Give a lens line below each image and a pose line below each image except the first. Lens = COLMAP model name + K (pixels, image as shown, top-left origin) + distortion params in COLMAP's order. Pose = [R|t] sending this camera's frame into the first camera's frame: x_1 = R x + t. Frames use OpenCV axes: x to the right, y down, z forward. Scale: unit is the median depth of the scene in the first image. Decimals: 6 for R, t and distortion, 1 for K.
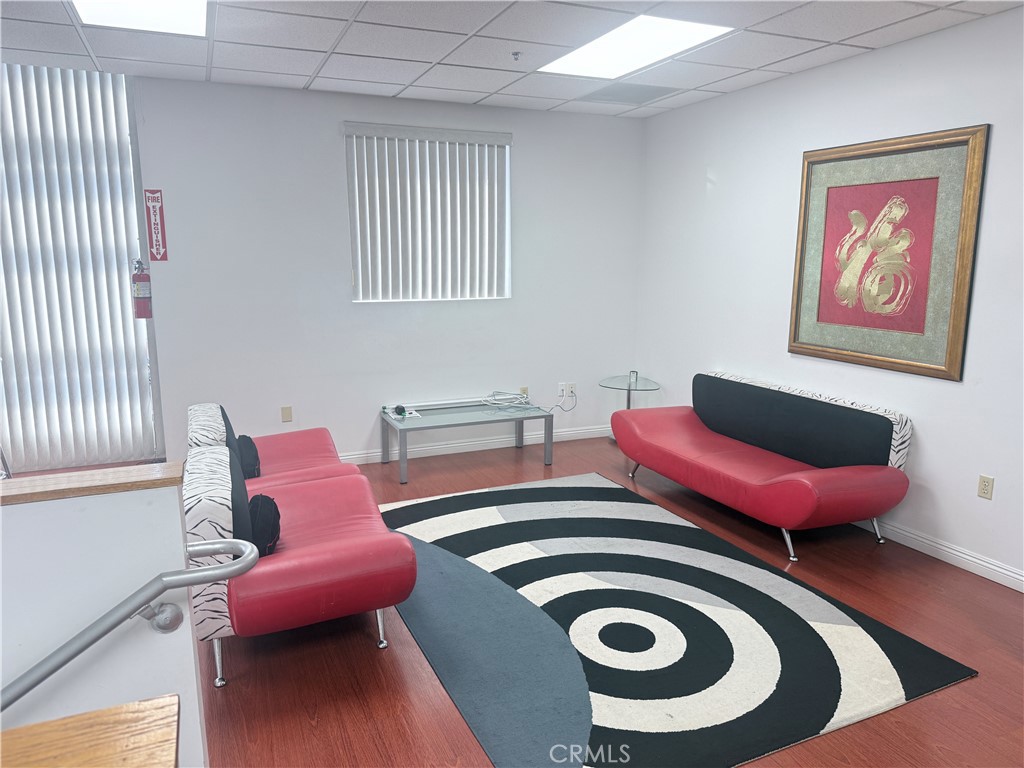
lens RADIAL K [[711.1, 0, 512.0], [0, 711.1, 384.0], [0, 0, 1]] dist [0.133688, -0.224393]
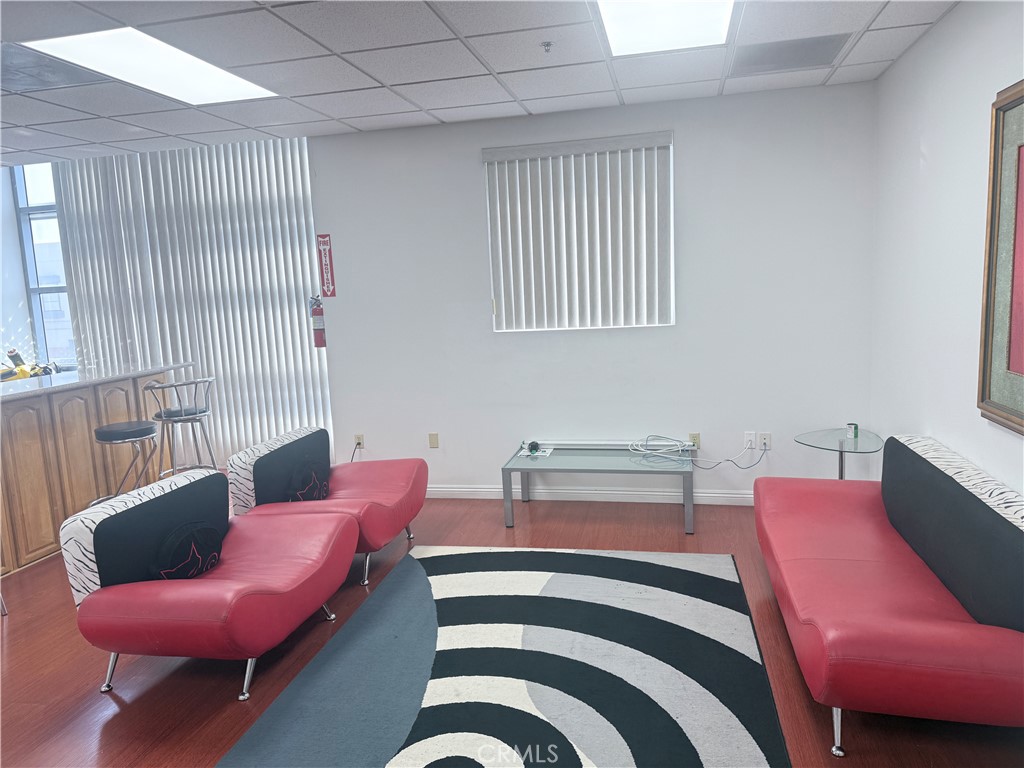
lens RADIAL K [[725.1, 0, 532.1], [0, 725.1, 377.2], [0, 0, 1]] dist [0.191692, -0.247439]
pose [[0.806729, 0.039380, -0.589608, 0.411755], [-0.058106, 0.998228, -0.012832, -0.043485], [0.588058, 0.044611, 0.807588, 0.236782]]
